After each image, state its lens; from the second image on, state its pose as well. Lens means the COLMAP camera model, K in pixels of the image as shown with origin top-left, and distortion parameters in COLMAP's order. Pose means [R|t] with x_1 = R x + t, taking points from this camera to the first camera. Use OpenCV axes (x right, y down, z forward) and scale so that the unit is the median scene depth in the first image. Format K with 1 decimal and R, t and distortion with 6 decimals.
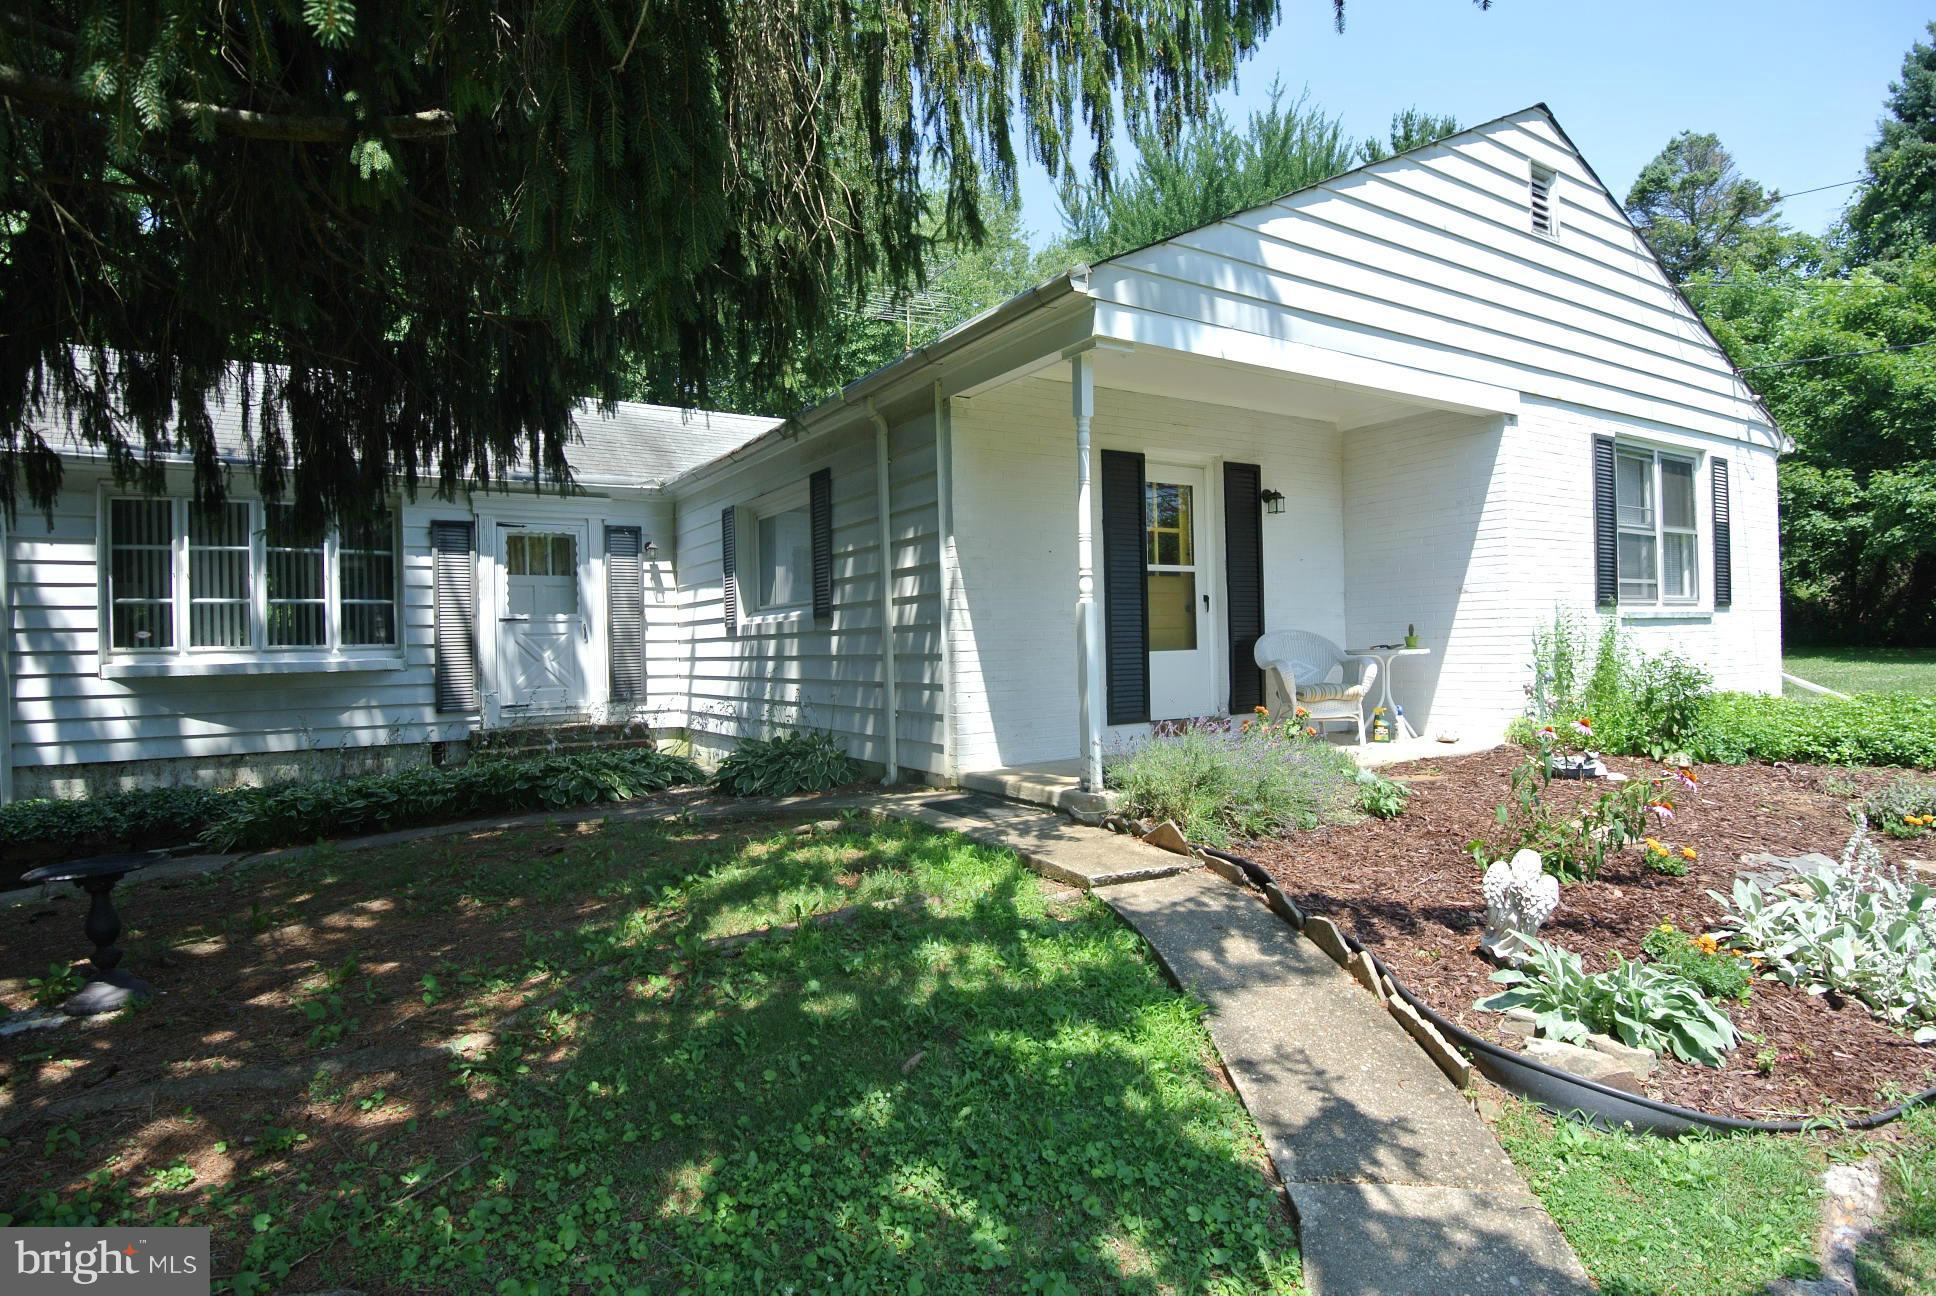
lens RADIAL K [[1011.6, 0, 961.7], [0, 1011.6, 650.7], [0, 0, 1]] dist [-0.016948, -0.011595]
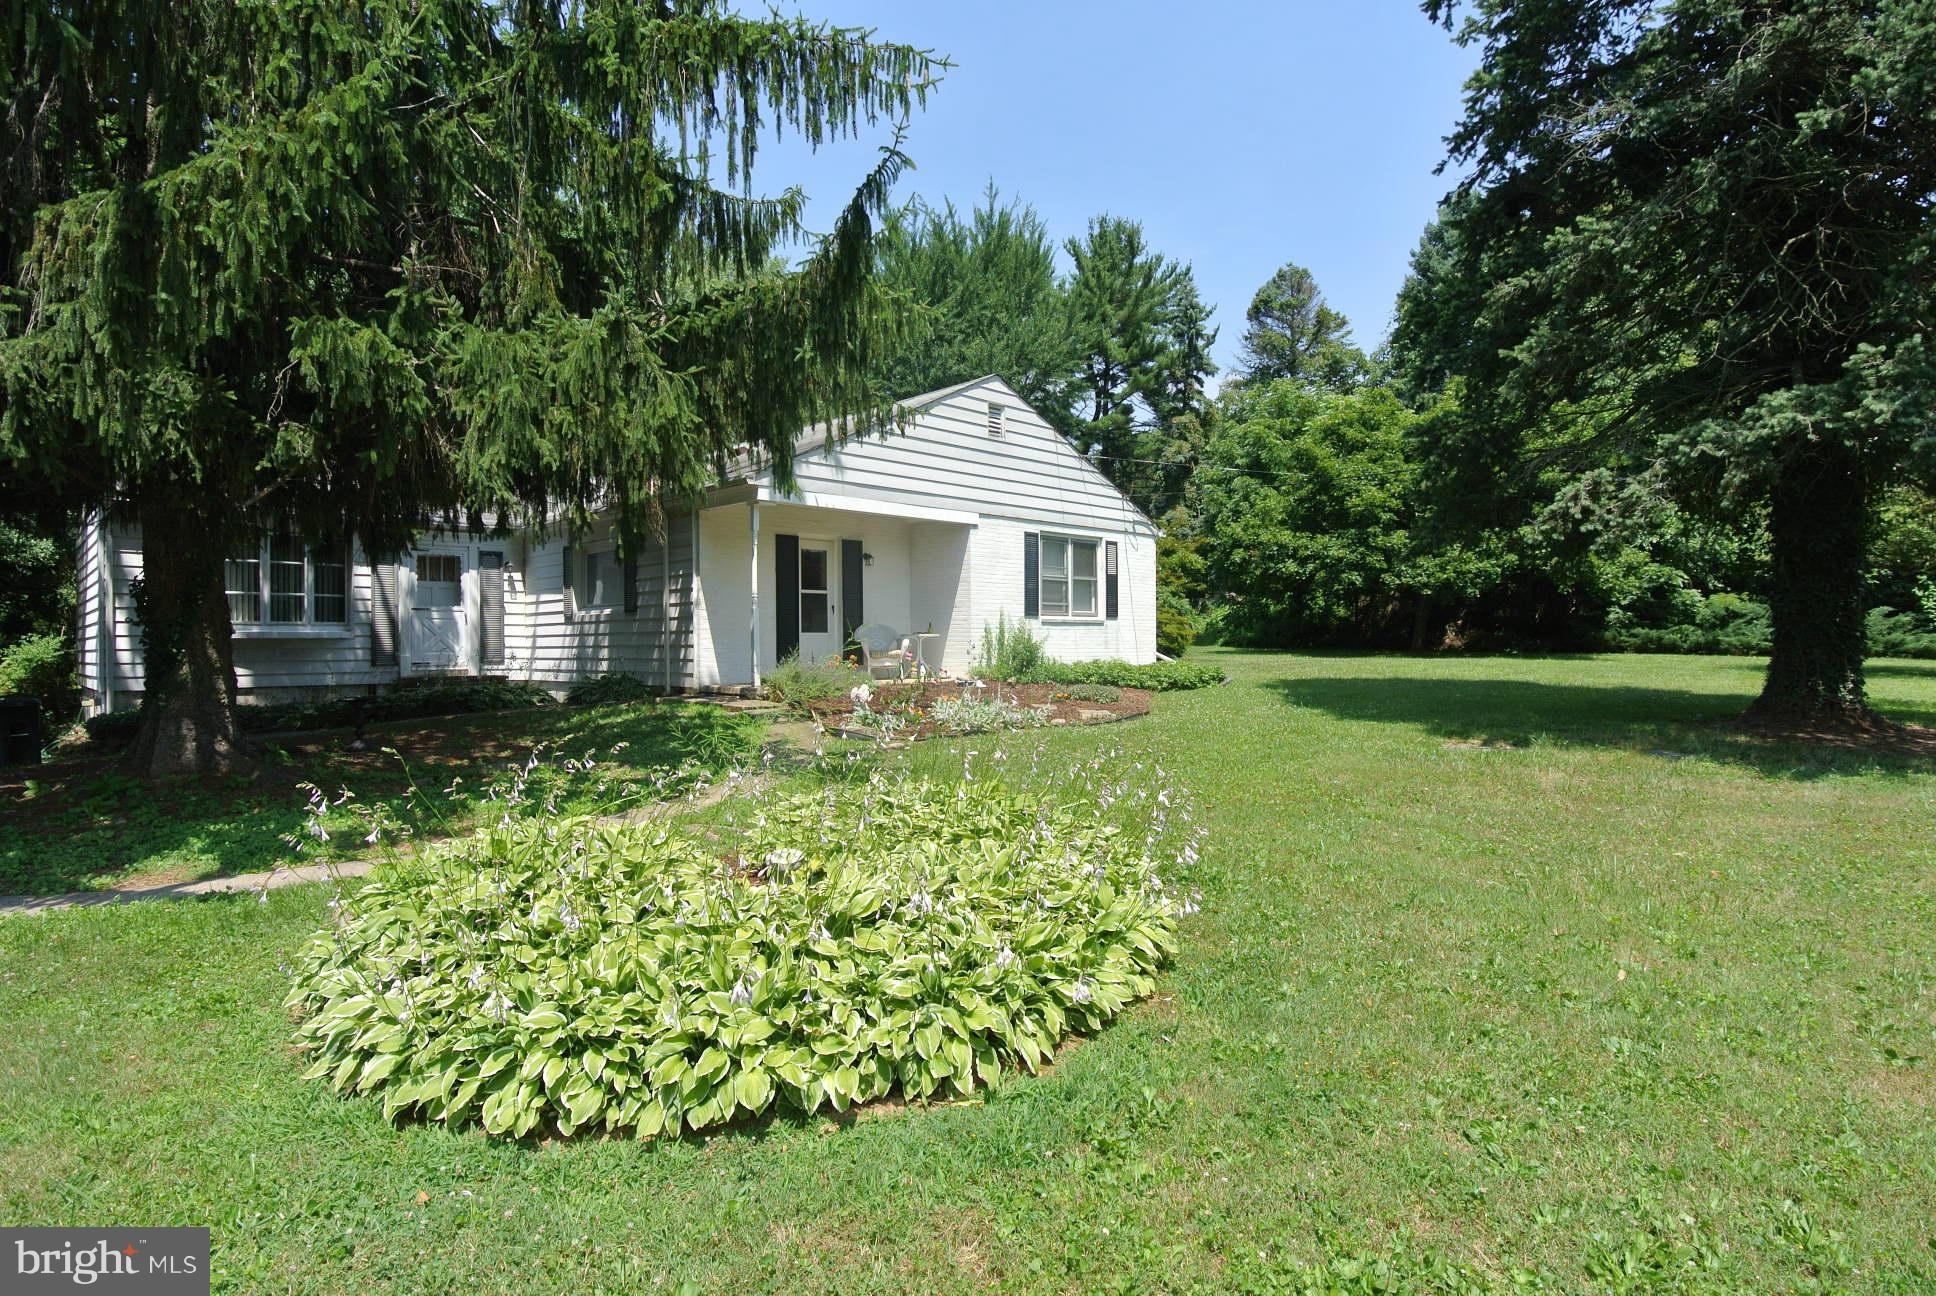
lens RADIAL K [[1011.6, 0, 977.3], [0, 1011.6, 650.3], [0, 0, 1]] dist [-0.016948, -0.011595]
pose [[0.972086, 0.015718, 0.234096, 0.045002], [-0.015209, 0.999876, -0.003980, 0.030268], [-0.234130, 0.000308, 0.972205, -0.824989]]
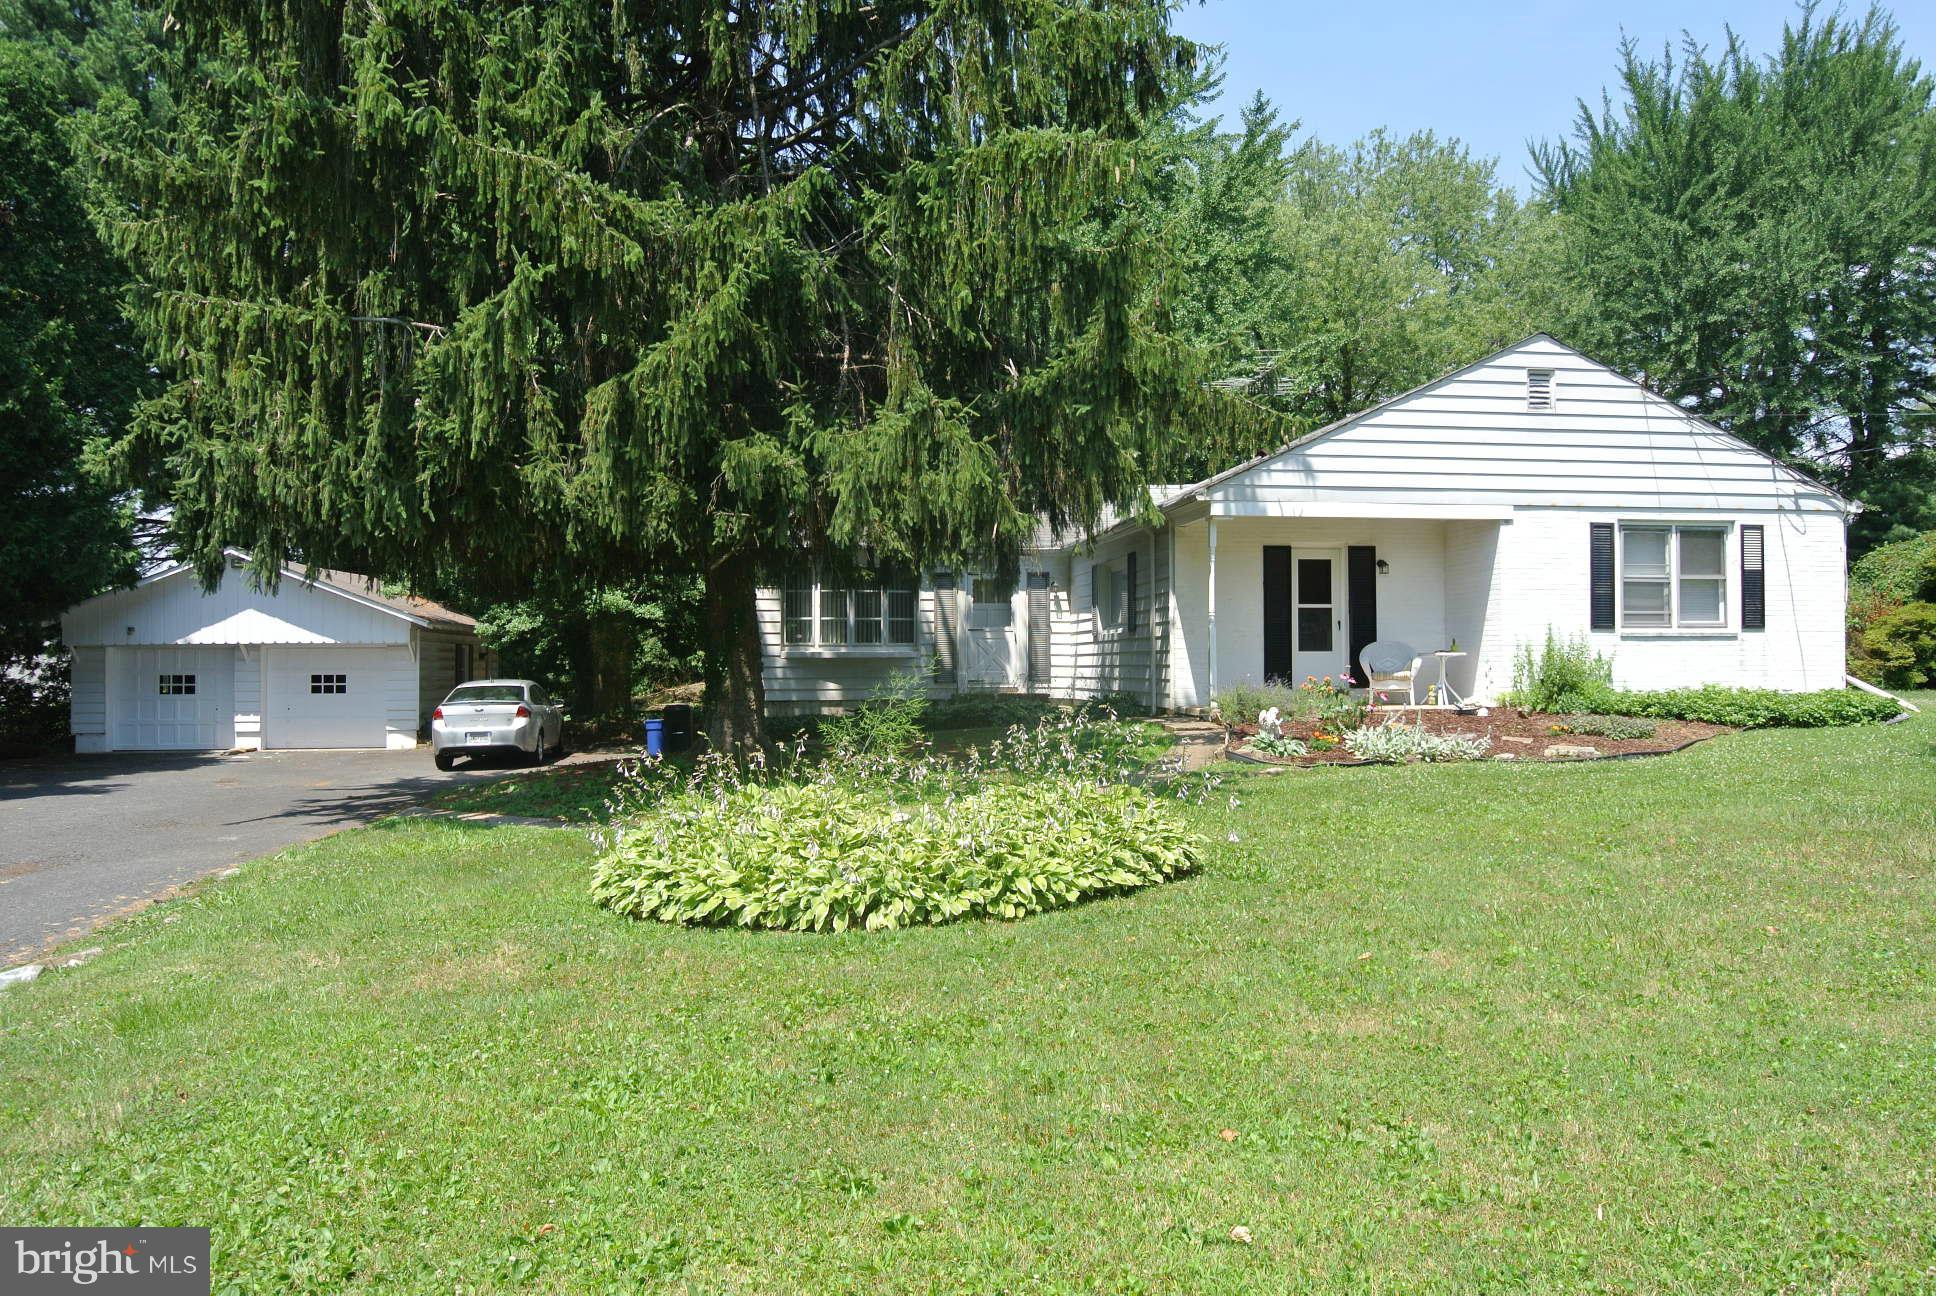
lens RADIAL K [[1308.3, 0, 963.6], [0, 1308.3, 652.9], [0, 0, 1]] dist [0.000599, -0.007862]
pose [[0.916933, 0.016264, -0.398710, 0.455309], [-0.019703, 0.999796, -0.004529, 0.020325], [0.398555, 0.012008, 0.917066, -1.123357]]
